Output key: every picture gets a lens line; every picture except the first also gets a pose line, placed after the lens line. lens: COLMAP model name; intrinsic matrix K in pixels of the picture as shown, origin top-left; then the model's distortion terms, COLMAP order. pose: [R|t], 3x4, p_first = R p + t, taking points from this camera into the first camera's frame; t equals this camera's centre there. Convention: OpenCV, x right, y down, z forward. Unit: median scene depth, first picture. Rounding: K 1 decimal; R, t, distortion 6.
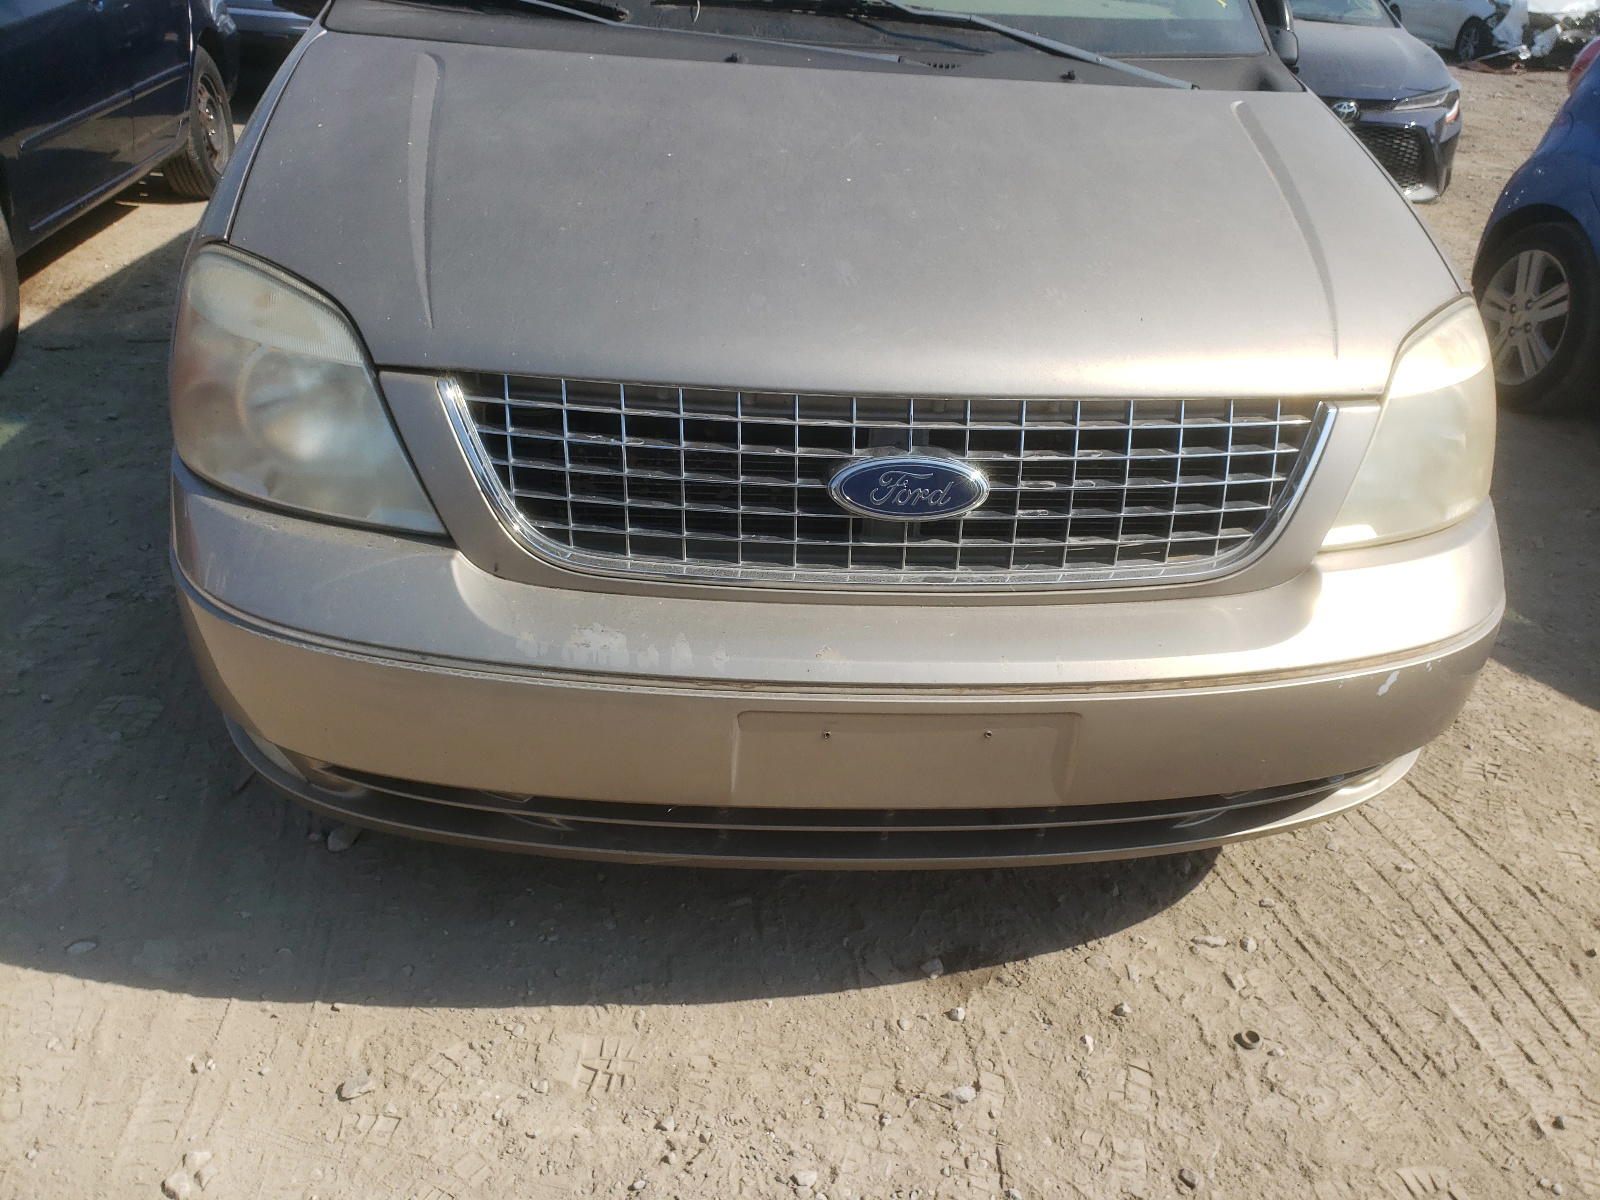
lens RADIAL K [[1077.2, 0, 800.0], [0, 1077.2, 600.0], [0, 0, 1]] dist [0.030823, -0.000226]
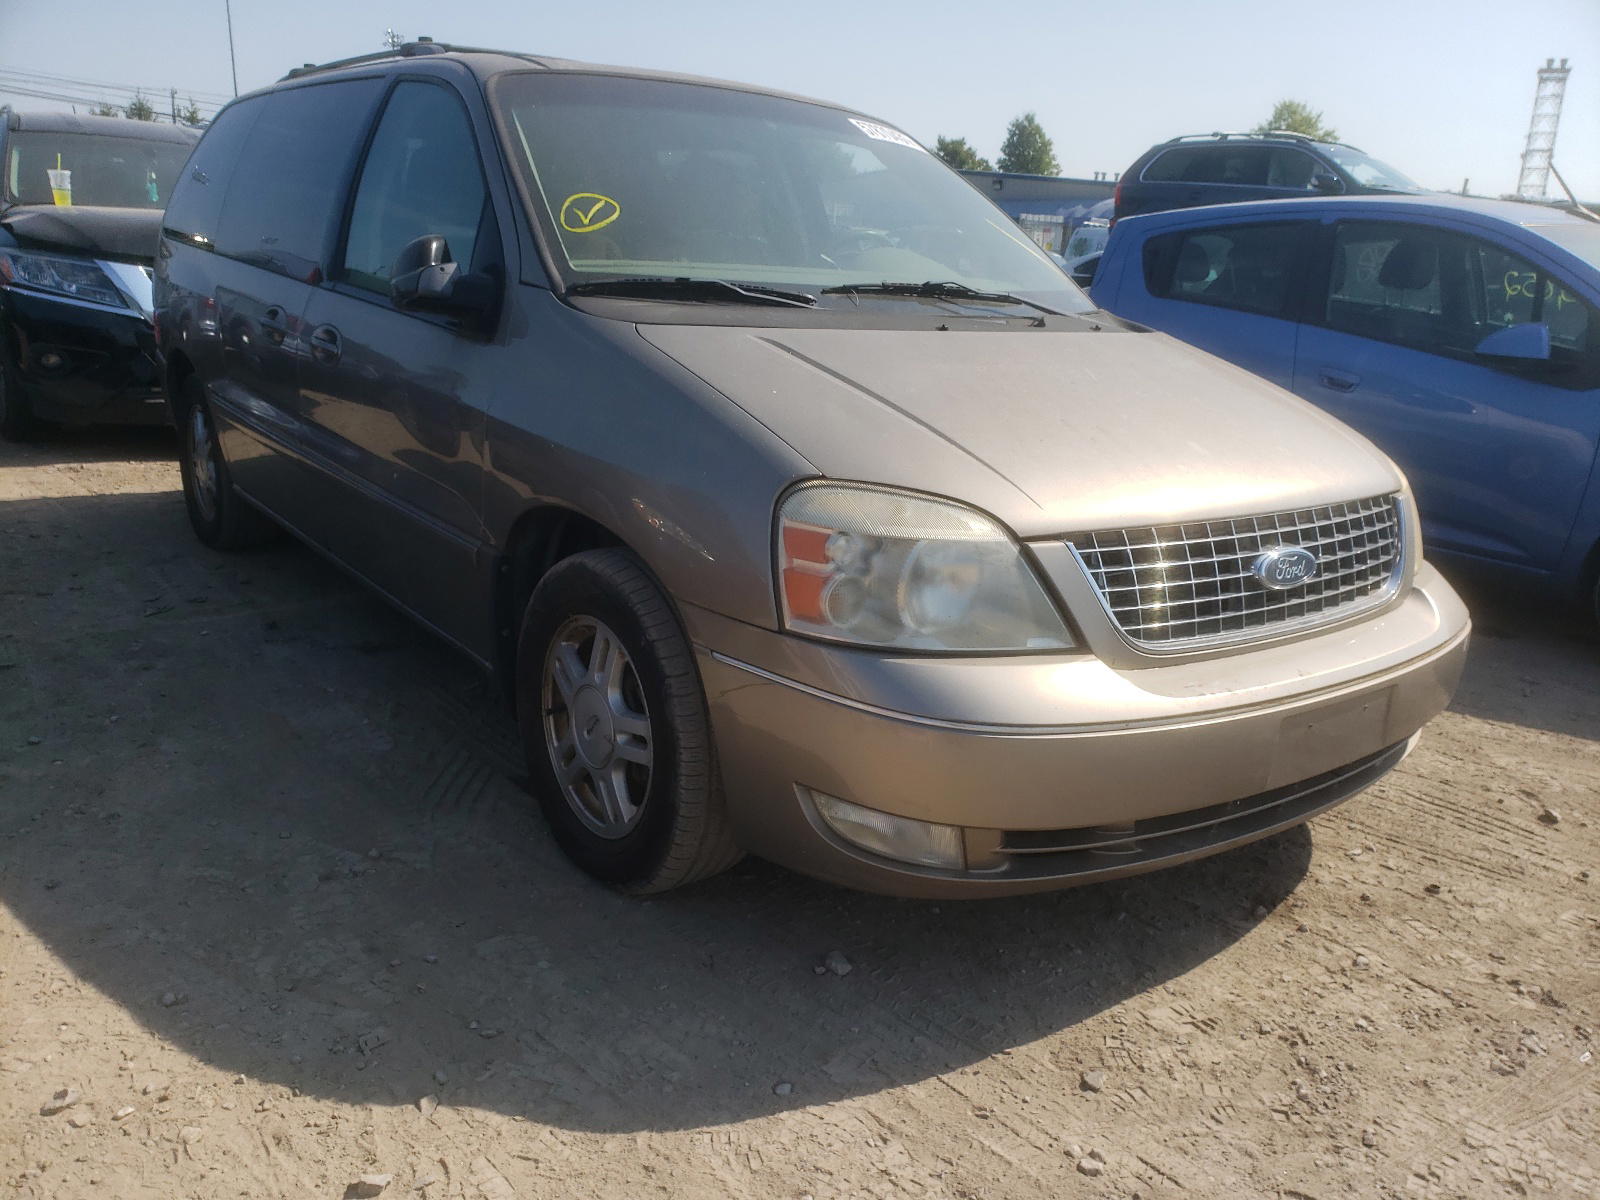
lens RADIAL K [[1077.2, 0, 800.0], [0, 1077.2, 600.0], [0, 0, 1]] dist [0.030823, -0.000226]
pose [[0.889948, -0.157242, 0.428097, -1.179150], [0.236475, 0.961738, -0.138344, -0.005622], [-0.389964, 0.224353, 0.893081, -0.146829]]
